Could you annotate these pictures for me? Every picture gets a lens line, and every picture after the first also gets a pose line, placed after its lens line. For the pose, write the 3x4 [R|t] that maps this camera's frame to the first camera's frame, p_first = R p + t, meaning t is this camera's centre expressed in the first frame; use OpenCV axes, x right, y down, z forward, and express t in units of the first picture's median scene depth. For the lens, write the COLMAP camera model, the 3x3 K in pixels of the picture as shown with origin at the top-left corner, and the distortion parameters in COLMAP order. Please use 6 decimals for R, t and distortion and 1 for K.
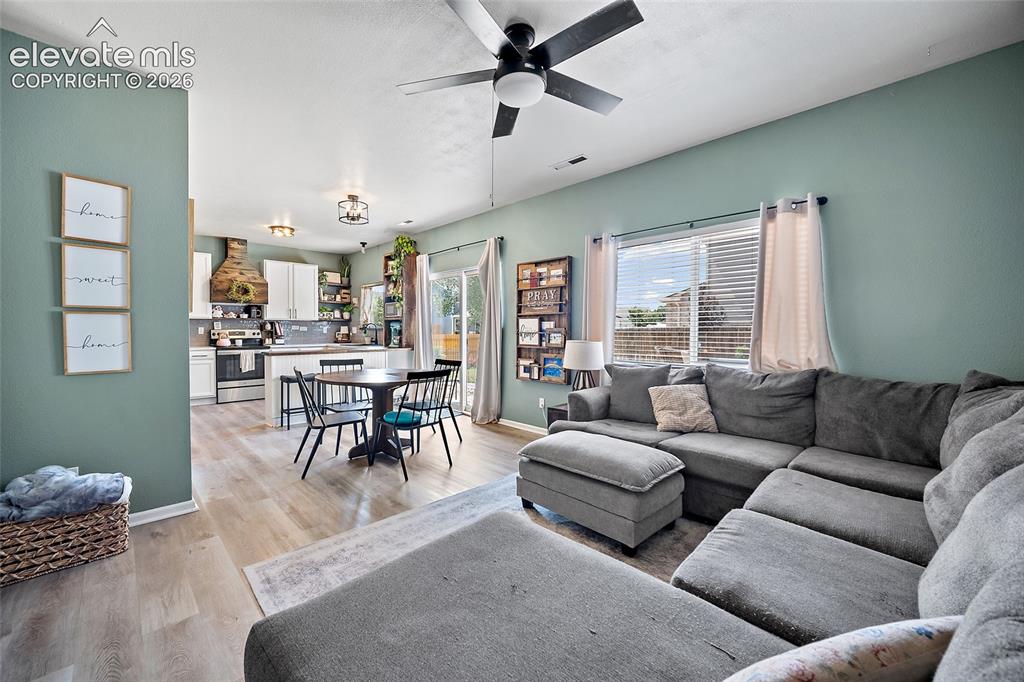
lens RADIAL K [[404.5, 0, 510.0], [0, 404.5, 337.5], [0, 0, 1]] dist [0.000022, 0.000080]
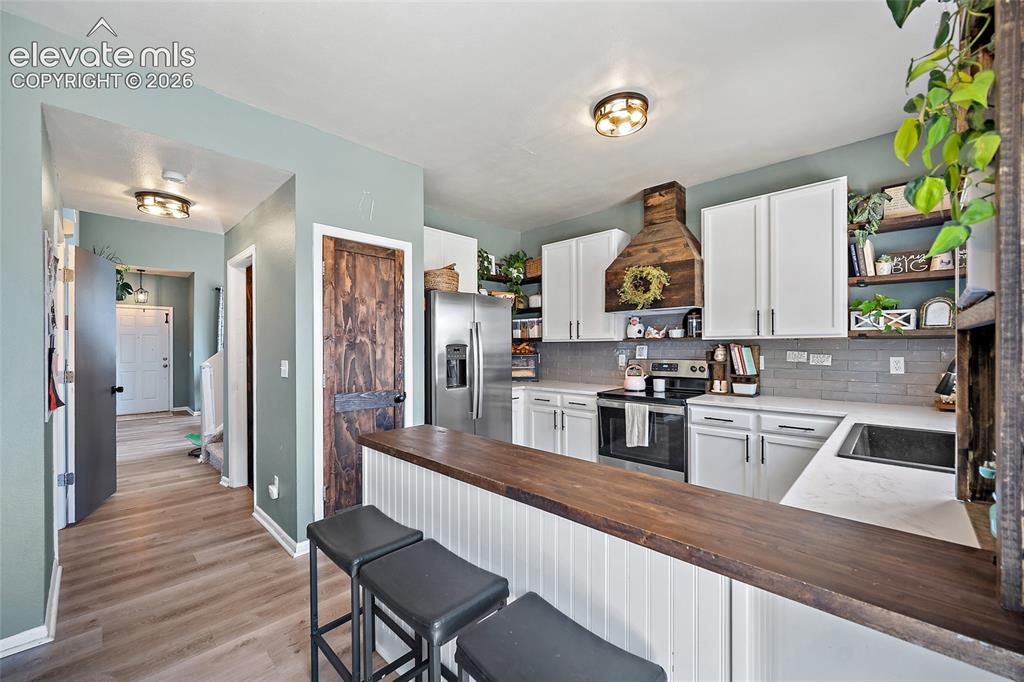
lens RADIAL K [[404.5, 0, 507.5], [0, 404.5, 344.3], [0, 0, 1]] dist [0.000022, 0.000080]
pose [[0.020474, -0.010781, -0.999732, -0.153837], [-0.022053, 0.999694, -0.011232, -0.028600], [0.999547, 0.022278, 0.020230, 0.772921]]
